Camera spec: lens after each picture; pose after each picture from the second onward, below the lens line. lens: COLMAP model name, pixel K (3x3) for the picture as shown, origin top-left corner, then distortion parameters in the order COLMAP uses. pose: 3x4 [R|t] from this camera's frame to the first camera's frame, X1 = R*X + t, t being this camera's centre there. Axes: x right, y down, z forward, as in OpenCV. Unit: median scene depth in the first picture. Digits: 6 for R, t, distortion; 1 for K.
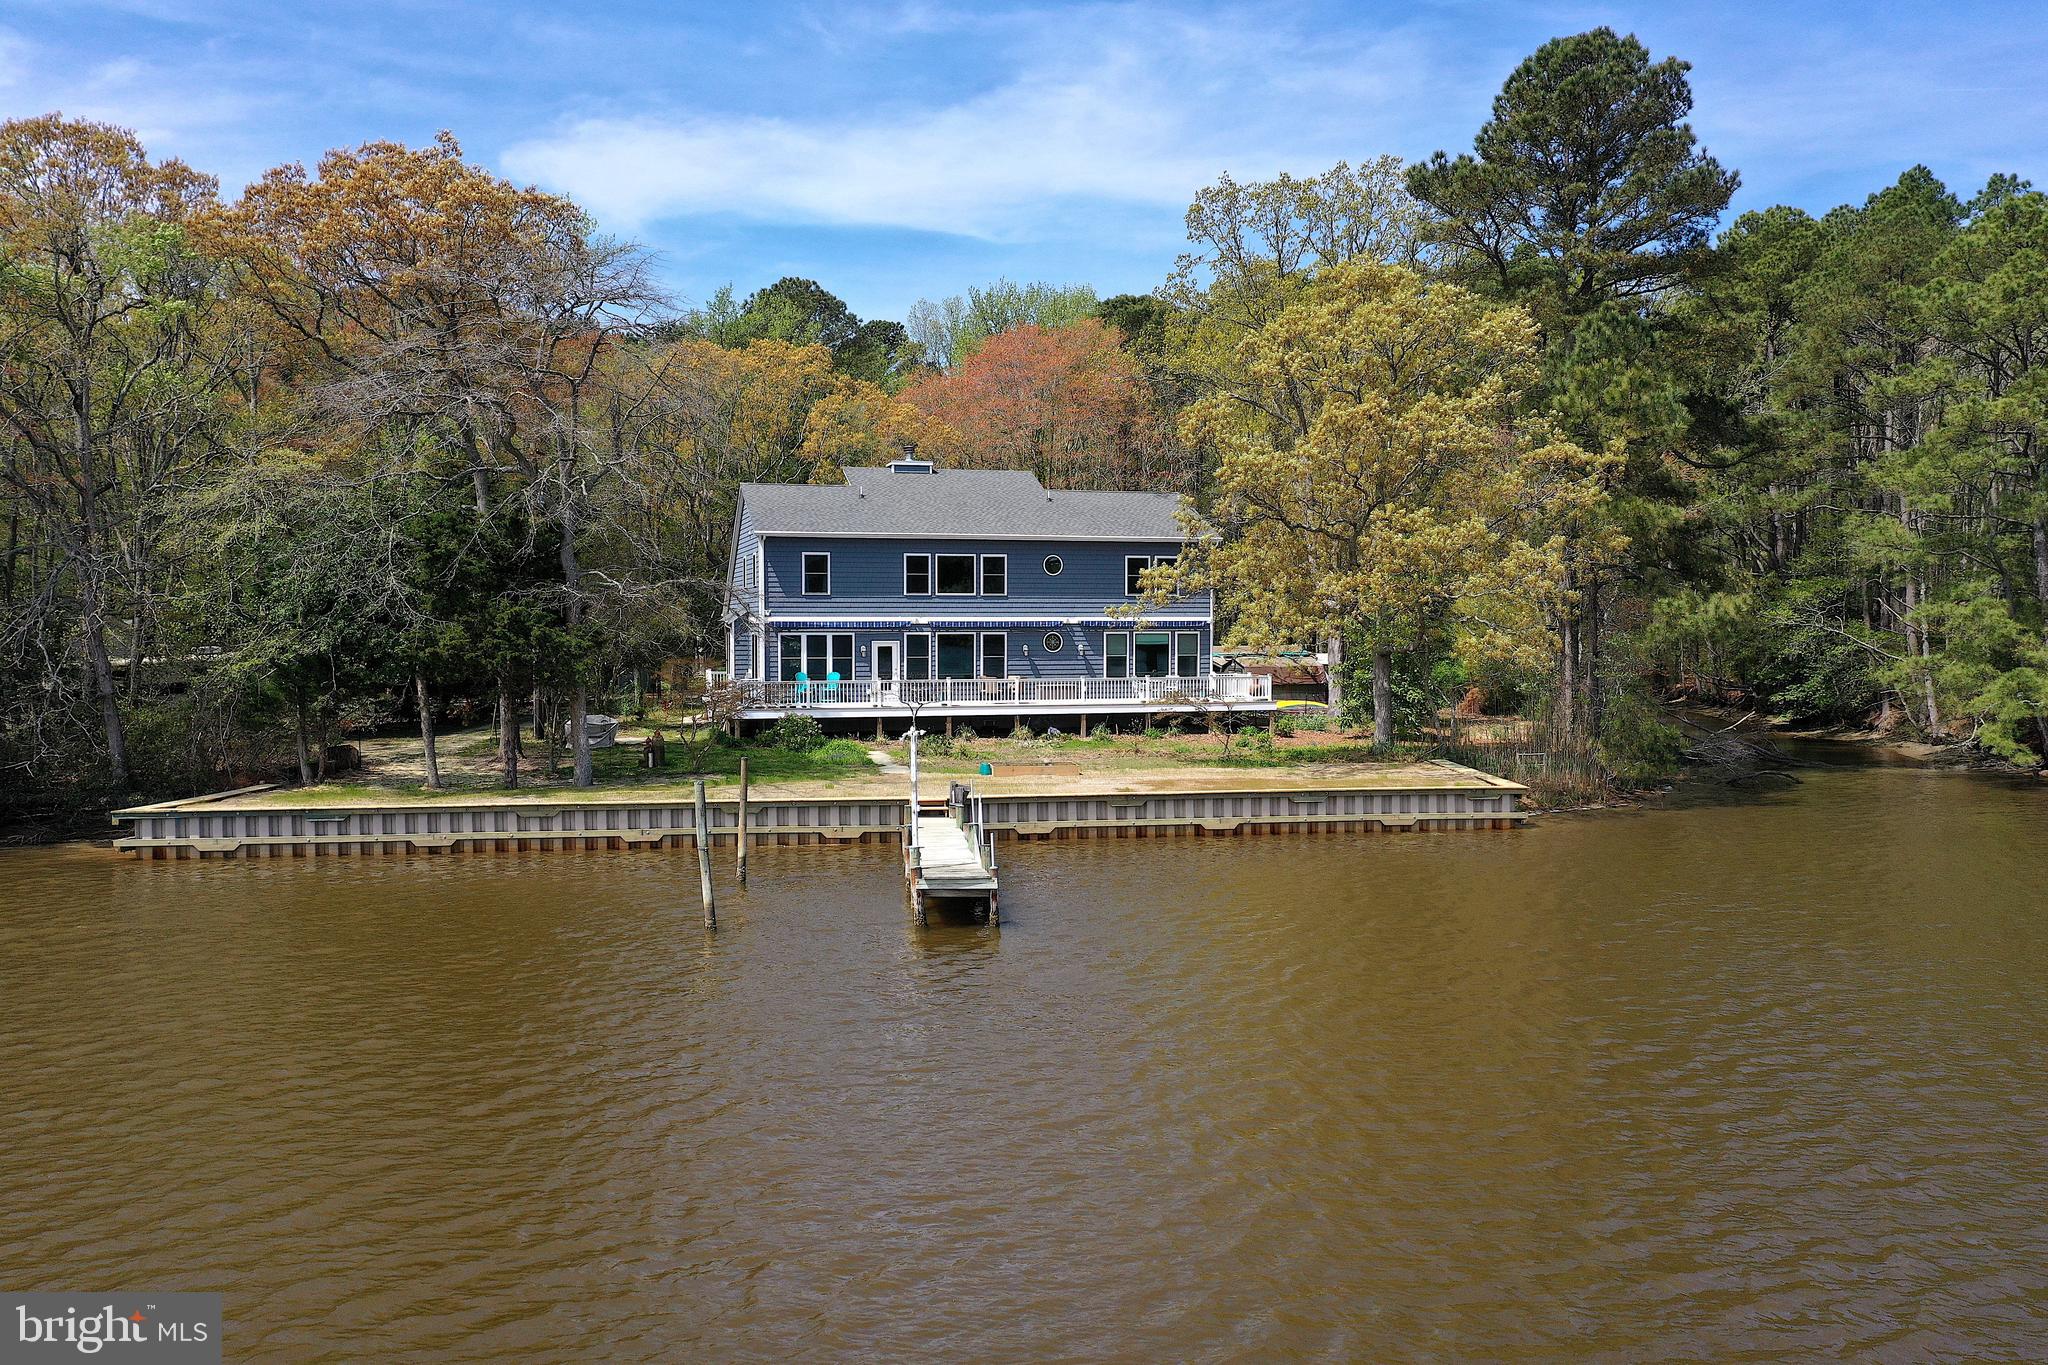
lens RADIAL K [[1629.5, 0, 1030.4], [0, 1629.5, 681.3], [0, 0, 1]] dist [-0.002804, 0.007656]
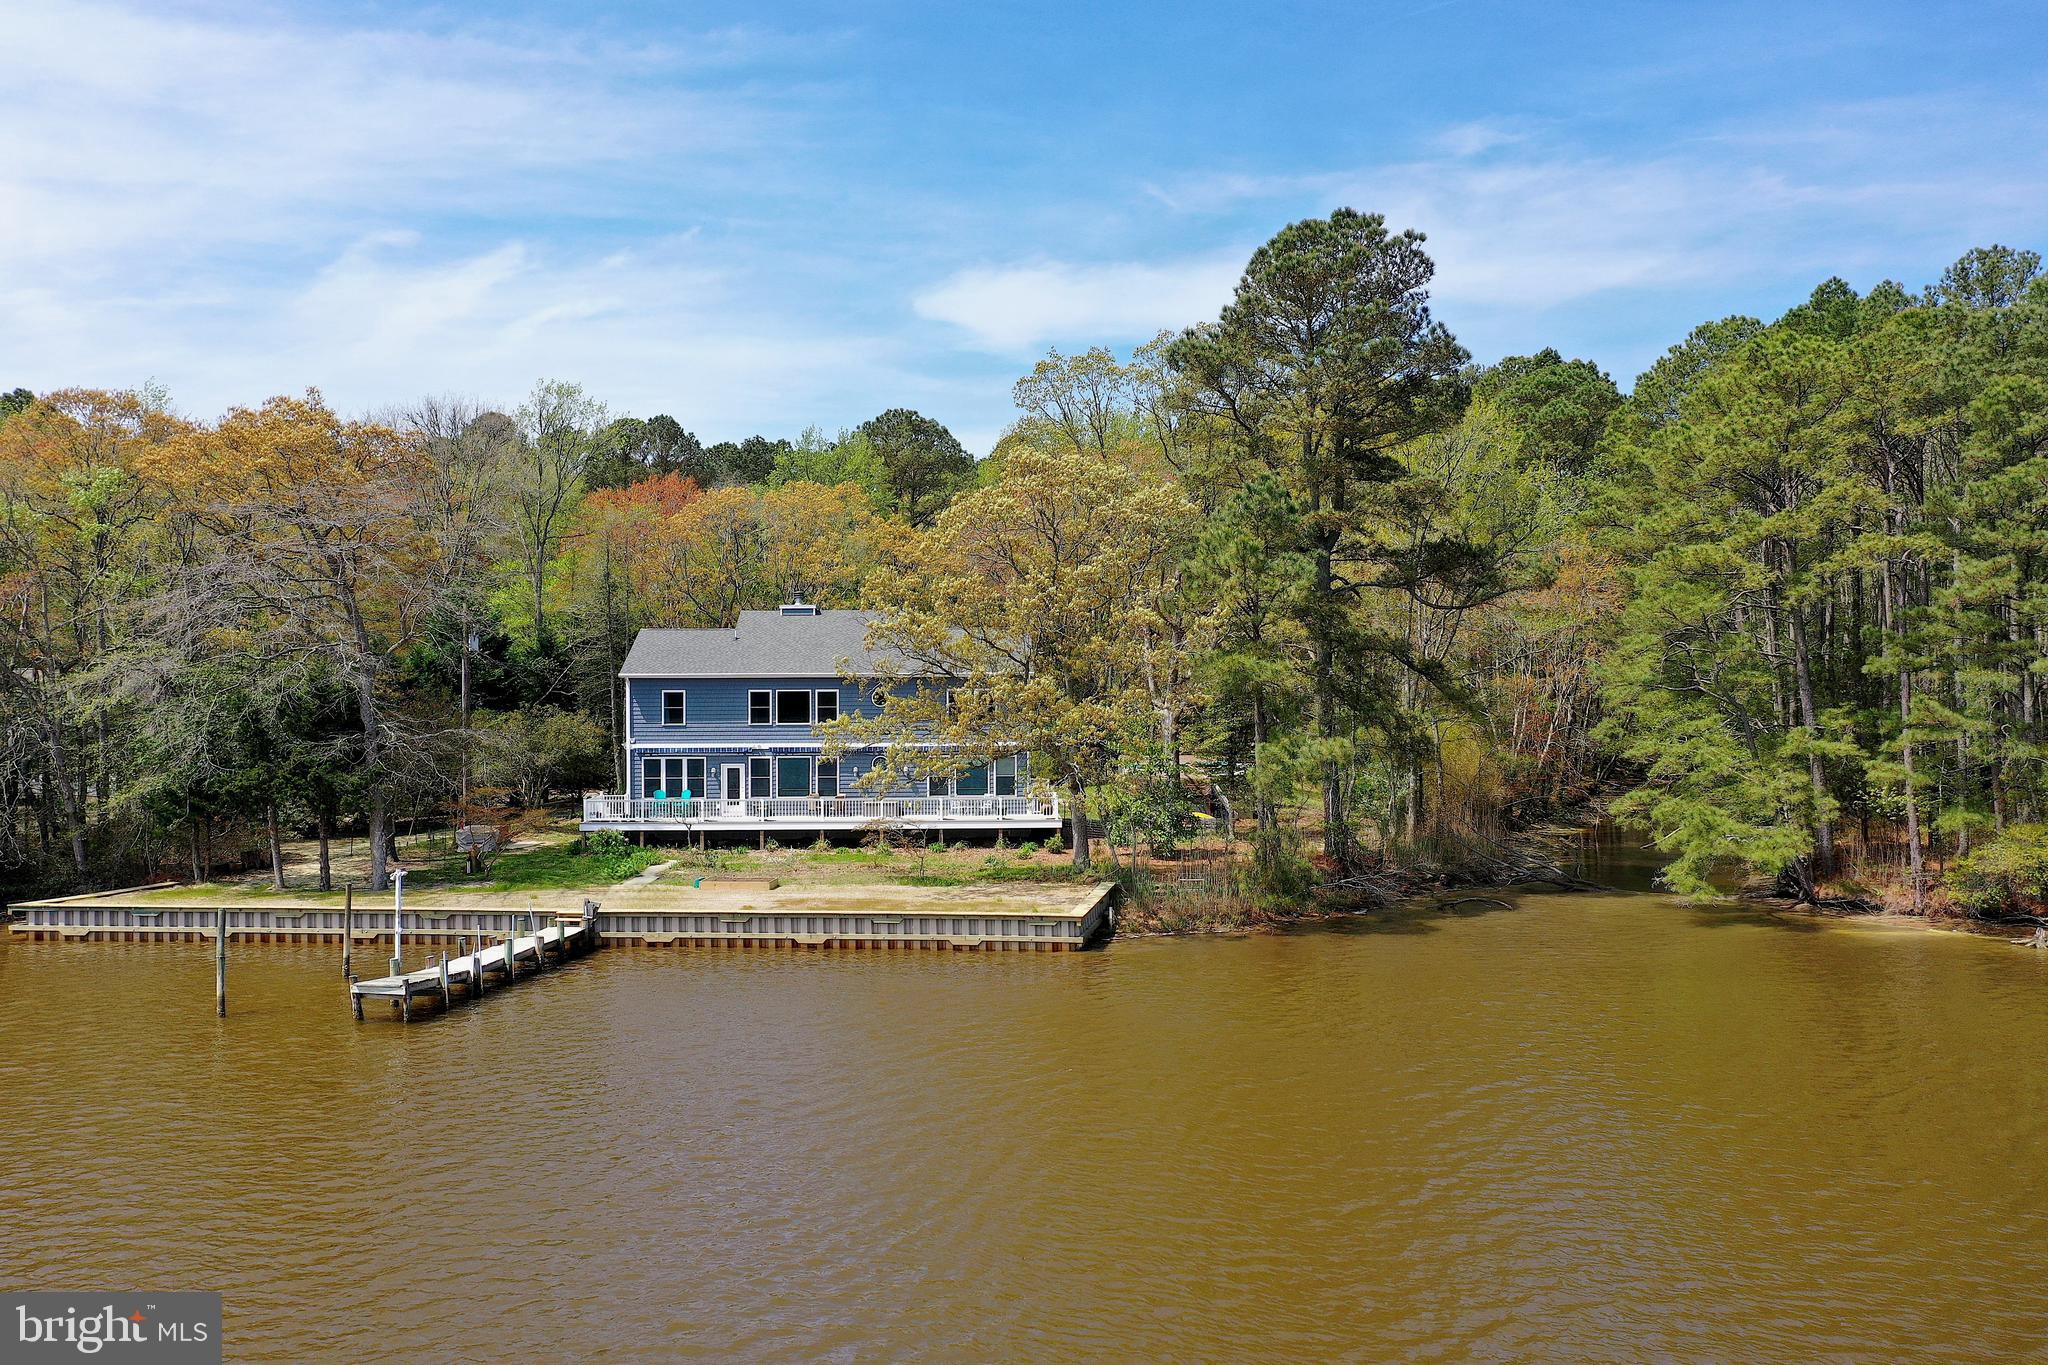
lens RADIAL K [[1625.6, 0, 1031.0], [0, 1625.6, 678.5], [0, 0, 1]] dist [0.001622, -0.000012]
pose [[0.968591, -0.003324, -0.248636, 0.453302], [-0.005837, 0.999331, -0.036097, -0.049375], [0.248590, 0.036414, 0.967924, -0.101426]]
